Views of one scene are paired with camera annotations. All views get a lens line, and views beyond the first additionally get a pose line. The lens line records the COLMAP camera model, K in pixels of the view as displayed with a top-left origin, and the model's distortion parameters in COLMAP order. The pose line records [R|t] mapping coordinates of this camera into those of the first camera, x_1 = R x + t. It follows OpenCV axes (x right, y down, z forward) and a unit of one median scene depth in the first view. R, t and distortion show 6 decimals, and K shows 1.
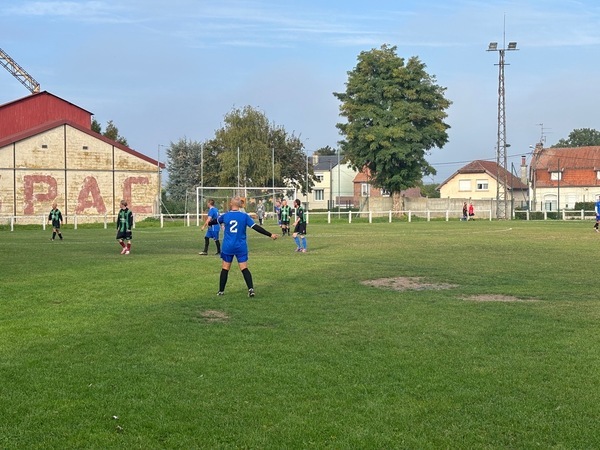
lens RADIAL K [[893.3, 0, 300.0], [0, 893.3, 225.0], [0, 0, 1]] dist [0.274311, -1.128903]
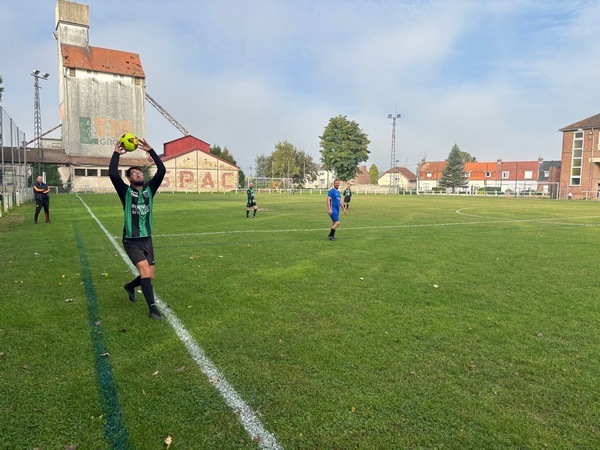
lens RADIAL K [[447.4, 0, 301.4], [0, 447.4, 233.4], [0, 0, 1]] dist [0.082180, -0.107060]
pose [[0.996546, 0.029279, -0.077706, 0.090148], [-0.022791, 0.996281, 0.083097, 0.002883], [0.079850, -0.081039, 0.993507, -0.140029]]
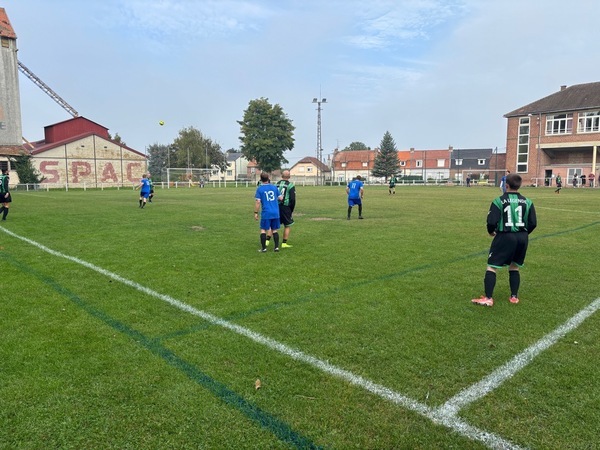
lens RADIAL K [[450.0, 0, 300.0], [0, 450.0, 225.0], [0, 0, 1]] dist [0.045803, -0.037873]
pose [[0.983780, -0.016335, 0.178634, -0.006908], [0.001957, 0.996763, 0.080369, 0.001114], [-0.179368, -0.078716, 0.980628, -0.014488]]
